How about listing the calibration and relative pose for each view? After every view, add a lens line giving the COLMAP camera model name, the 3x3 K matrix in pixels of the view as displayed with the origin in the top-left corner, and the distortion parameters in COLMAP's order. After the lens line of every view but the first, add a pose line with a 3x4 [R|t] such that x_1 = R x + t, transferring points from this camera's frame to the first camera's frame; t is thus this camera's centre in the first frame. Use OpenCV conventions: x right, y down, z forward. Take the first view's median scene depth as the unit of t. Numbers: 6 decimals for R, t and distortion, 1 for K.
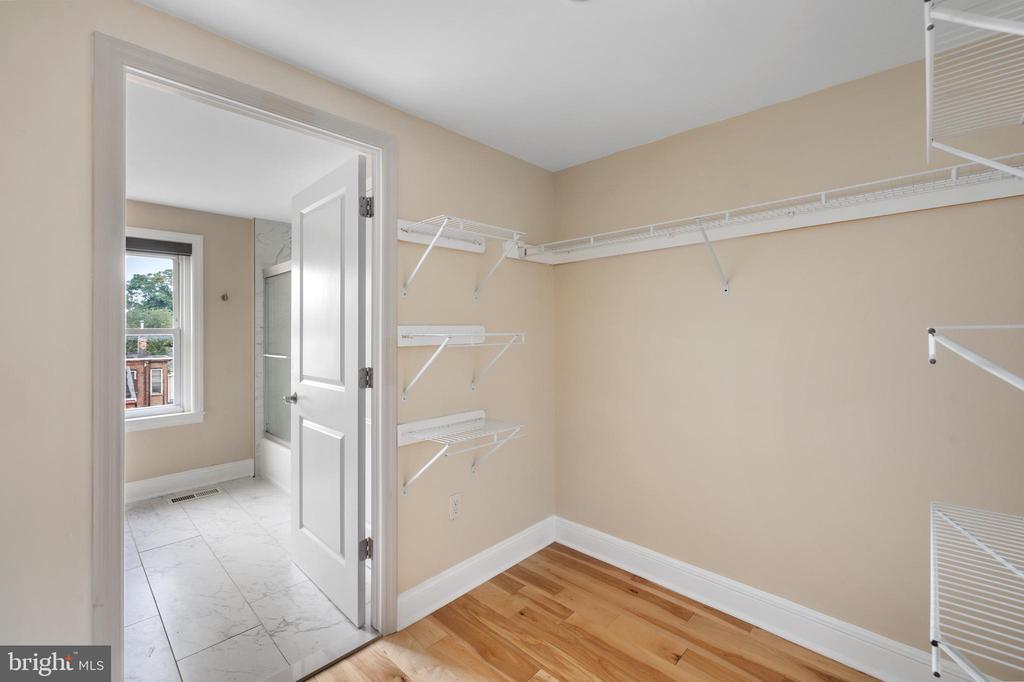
lens RADIAL K [[439.0, 0, 509.4], [0, 439.0, 324.6], [0, 0, 1]] dist [0.003541, 0.000821]
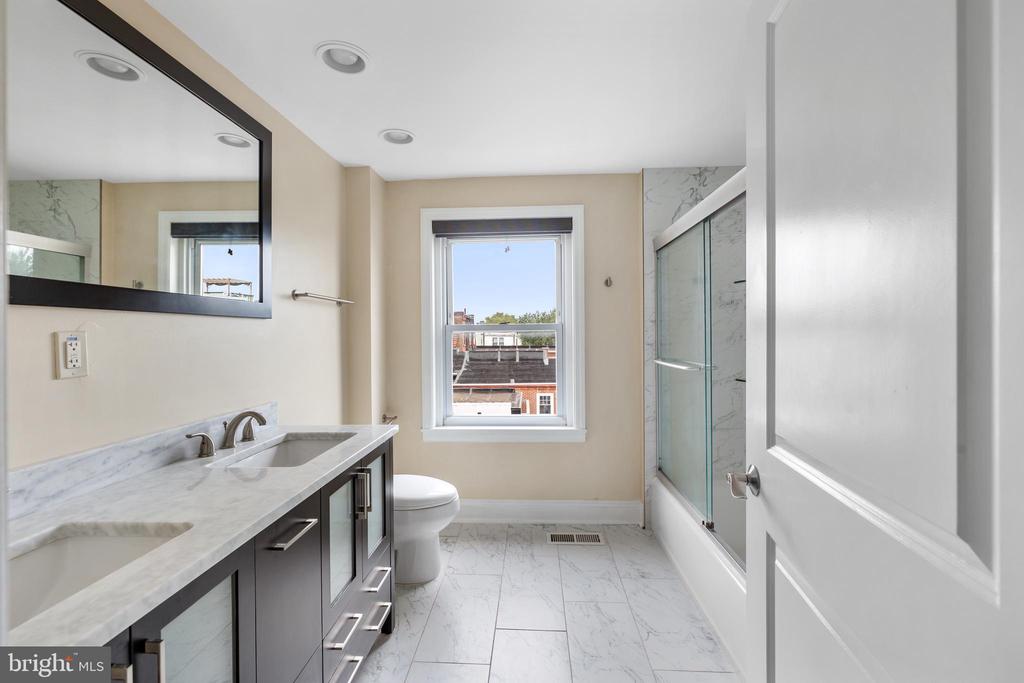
lens RADIAL K [[439.0, 0, 511.0], [0, 439.0, 338.1], [0, 0, 1]] dist [0.003541, 0.000821]
pose [[0.675899, 0.003133, -0.736987, -0.200547], [0.006791, 0.999922, 0.010479, 0.025159], [0.736963, -0.012087, 0.675825, 0.360721]]
